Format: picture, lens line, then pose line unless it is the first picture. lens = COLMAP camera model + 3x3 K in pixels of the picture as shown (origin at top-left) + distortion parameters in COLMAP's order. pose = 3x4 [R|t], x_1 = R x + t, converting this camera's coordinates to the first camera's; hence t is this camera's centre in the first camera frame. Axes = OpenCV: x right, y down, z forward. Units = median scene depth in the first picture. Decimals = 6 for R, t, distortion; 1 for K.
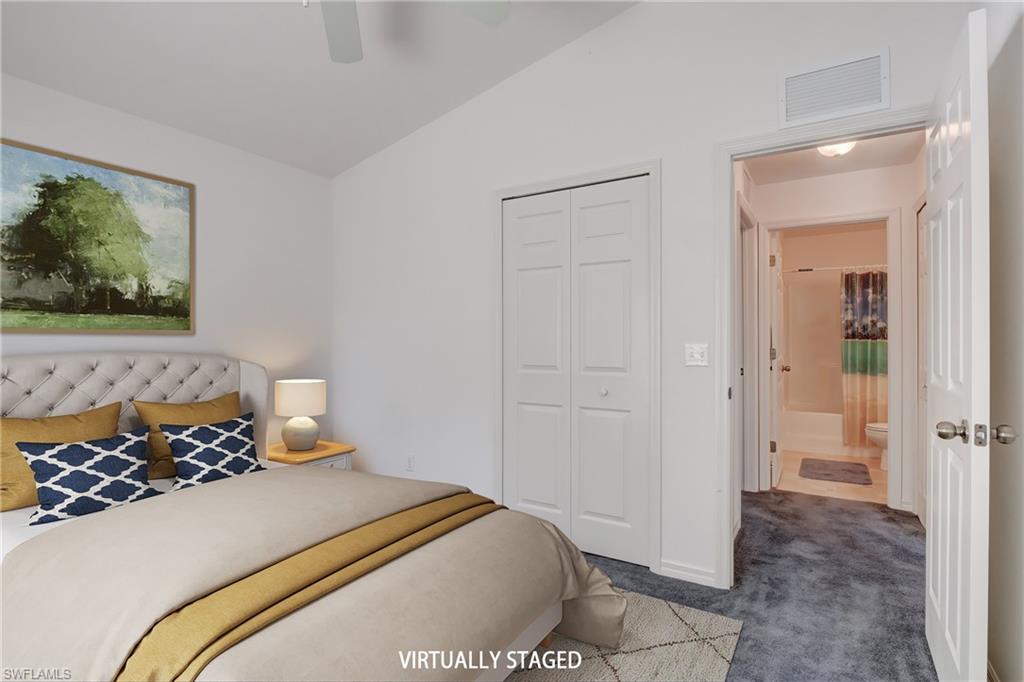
lens RADIAL K [[497.5, 0, 508.4], [0, 497.5, 340.7], [0, 0, 1]] dist [-0.010794, -0.000449]
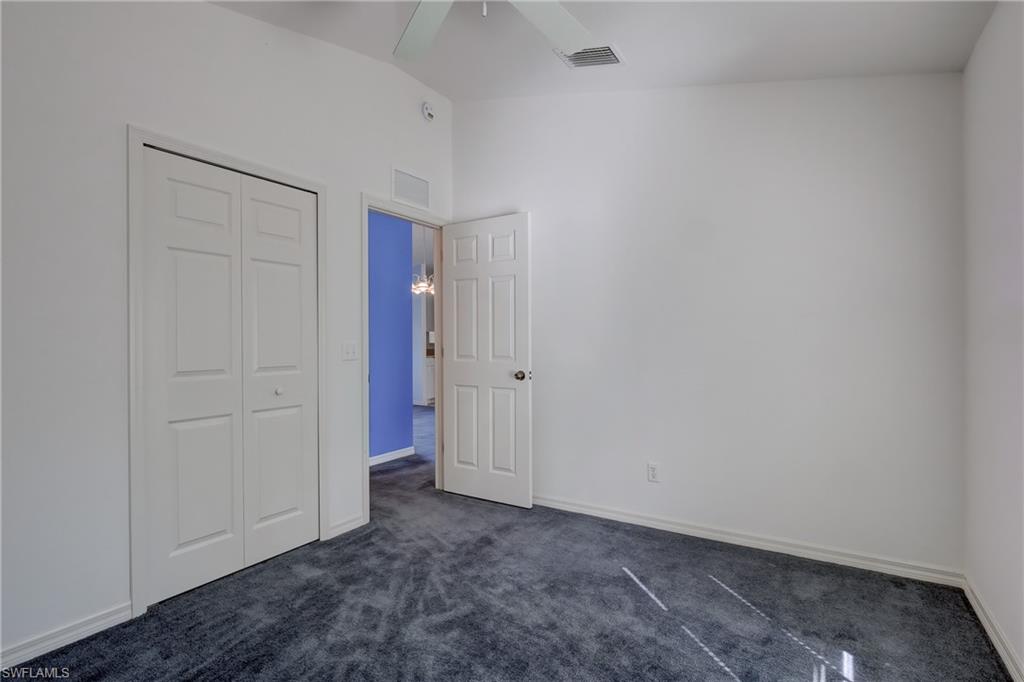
lens RADIAL K [[497.5, 0, 508.4], [0, 497.5, 340.7], [0, 0, 1]] dist [-0.010794, -0.000449]
pose [[0.020234, -0.001809, 0.999794, -1.402250], [0.007005, 0.999974, 0.001667, 0.004323], [-0.999771, 0.006970, 0.020246, 0.896559]]
